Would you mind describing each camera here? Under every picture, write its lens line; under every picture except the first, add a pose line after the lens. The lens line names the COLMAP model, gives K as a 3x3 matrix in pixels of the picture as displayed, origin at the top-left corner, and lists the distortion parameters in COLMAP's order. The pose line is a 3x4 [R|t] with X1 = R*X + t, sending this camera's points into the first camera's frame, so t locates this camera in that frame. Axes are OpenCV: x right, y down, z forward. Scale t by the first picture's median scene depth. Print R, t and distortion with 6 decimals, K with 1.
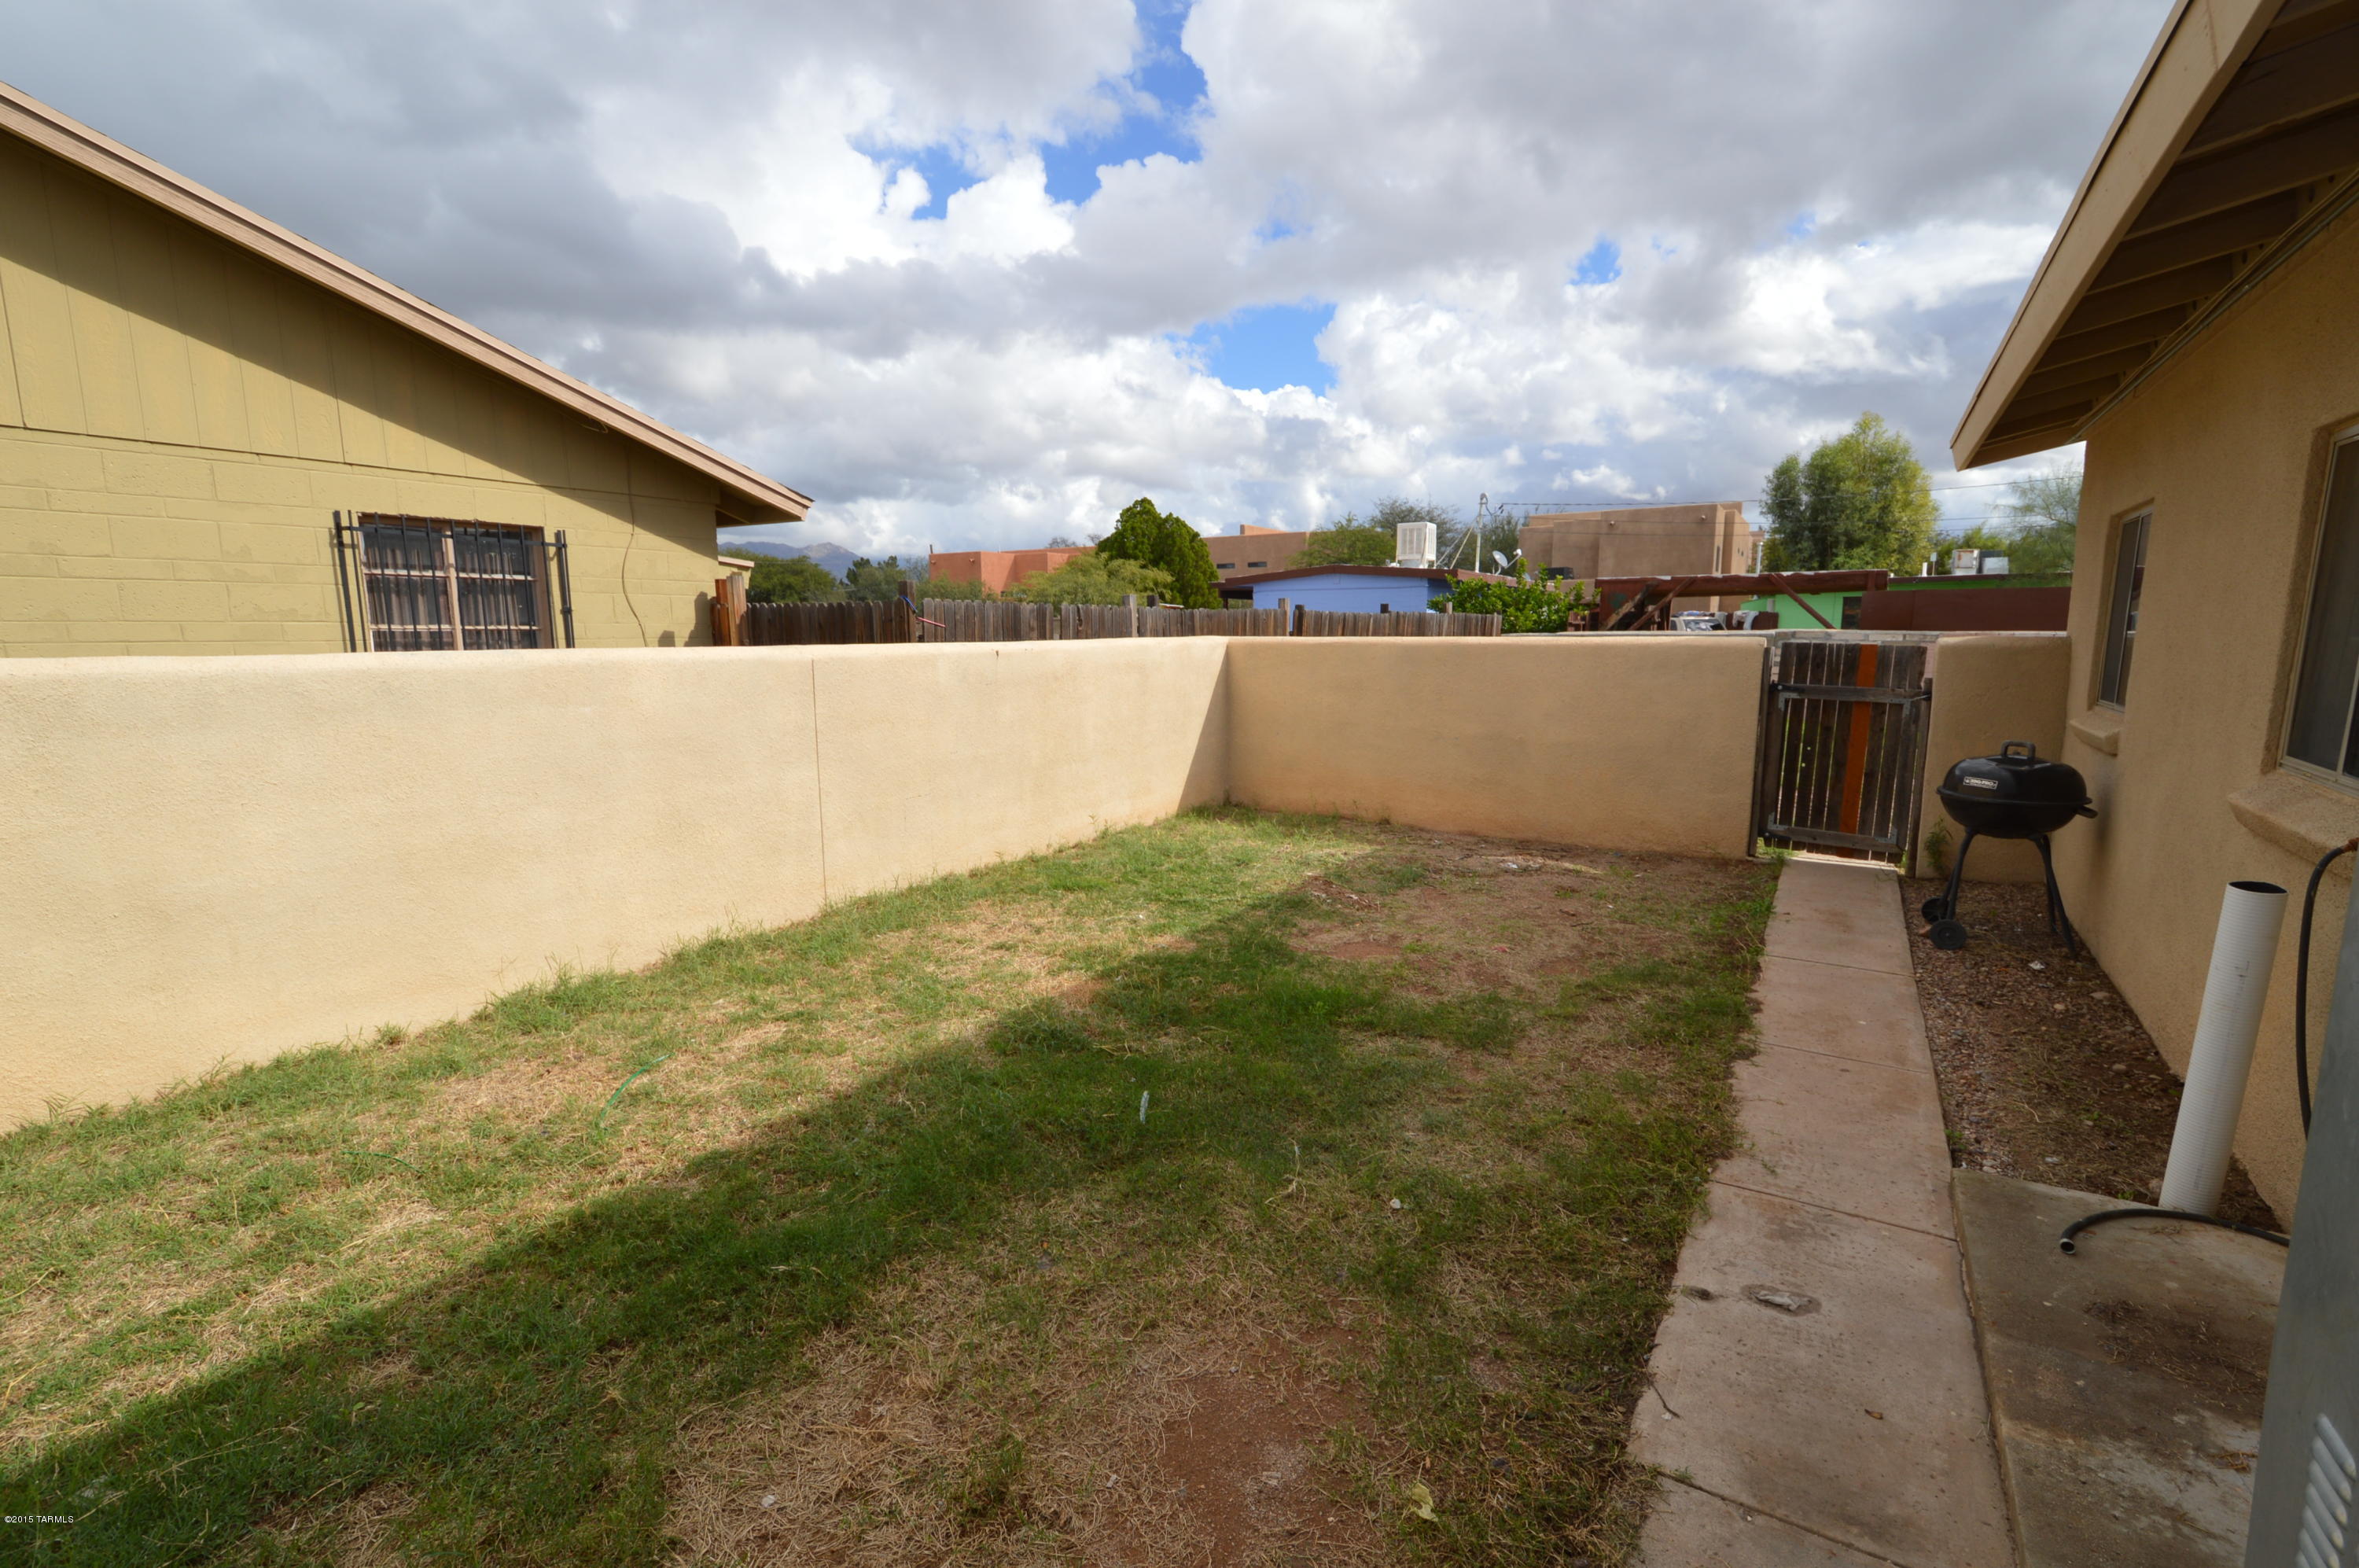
lens RADIAL K [[1044.8, 0, 1183.0], [0, 1044.8, 781.7], [0, 0, 1]] dist [0.000849, -0.000124]
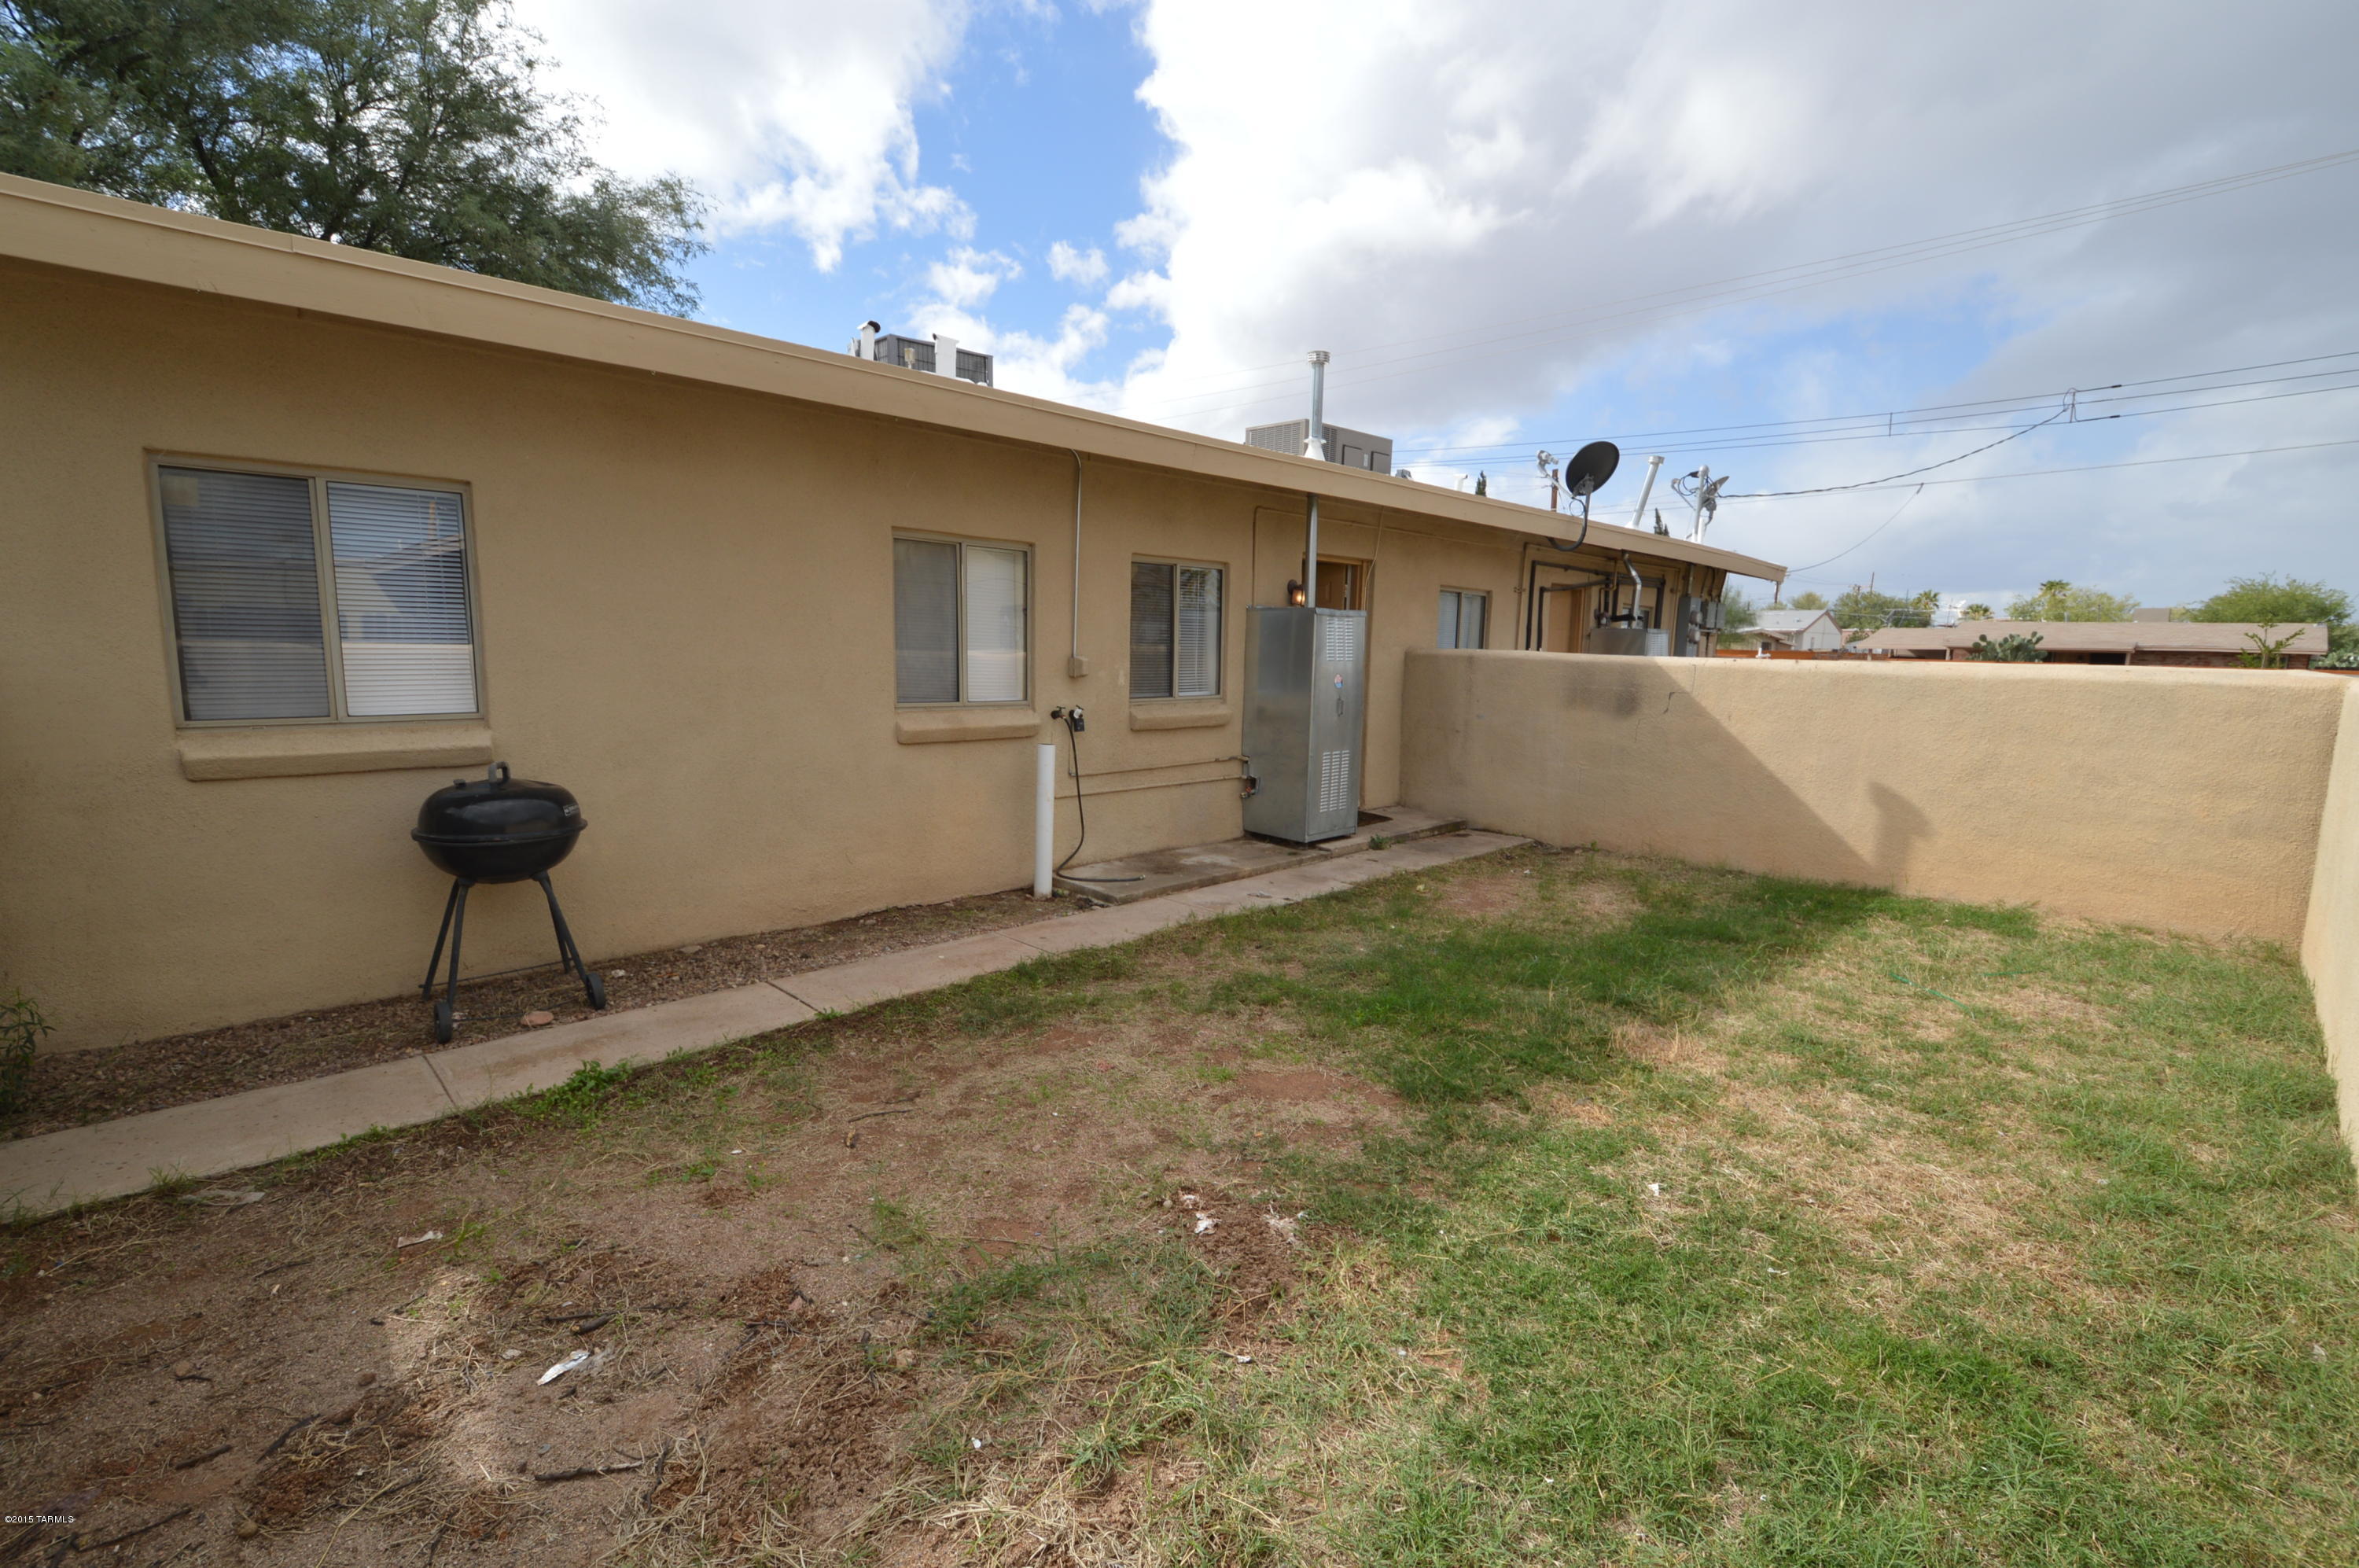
lens RADIAL K [[1044.8, 0, 1183.0], [0, 1044.8, 781.7], [0, 0, 1]] dist [0.000849, -0.000124]
pose [[-0.976006, -0.045022, 0.213038, 0.102224], [0.014344, 0.962971, 0.269222, -0.243919], [-0.217271, 0.265818, -0.939220, 1.693929]]
